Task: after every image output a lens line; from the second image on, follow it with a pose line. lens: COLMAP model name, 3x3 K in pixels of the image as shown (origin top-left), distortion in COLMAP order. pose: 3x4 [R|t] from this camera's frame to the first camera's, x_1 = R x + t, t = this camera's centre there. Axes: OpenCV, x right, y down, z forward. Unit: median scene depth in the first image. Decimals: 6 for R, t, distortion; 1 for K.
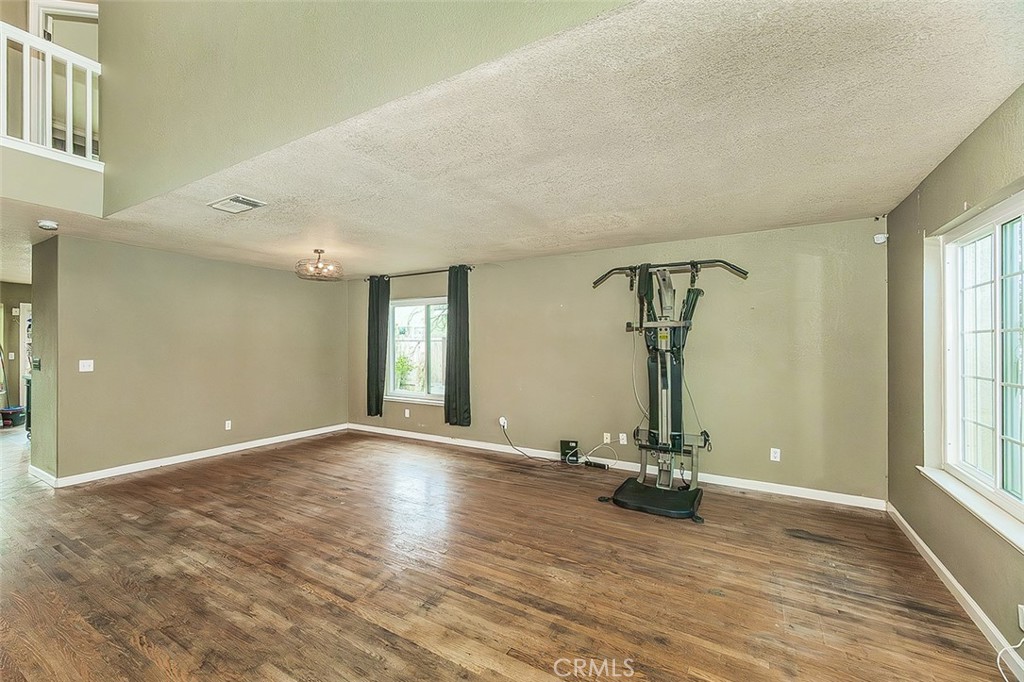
lens RADIAL K [[431.9, 0, 461.4], [0, 431.9, 342.1], [0, 0, 1]] dist [0.005336, 0.000101]
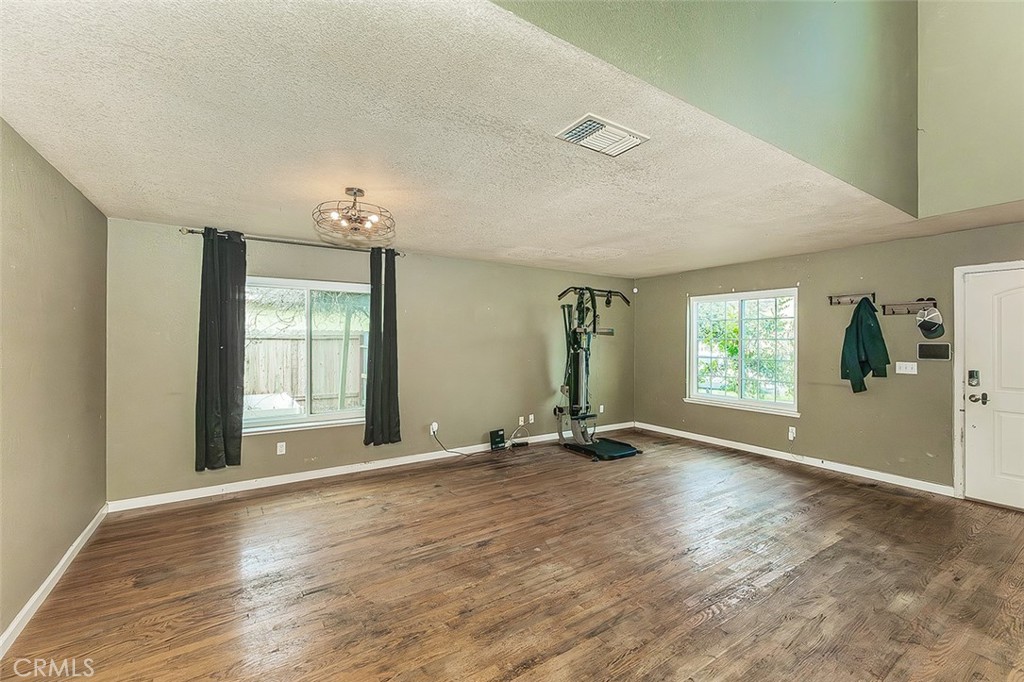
lens RADIAL K [[431.9, 0, 461.4], [0, 431.9, 342.1], [0, 0, 1]] dist [0.005336, 0.000101]
pose [[0.417802, -0.002333, 0.908535, -0.837177], [-0.005592, 0.999971, 0.005140, -0.005531], [-0.908521, -0.007228, 0.417777, 0.642144]]
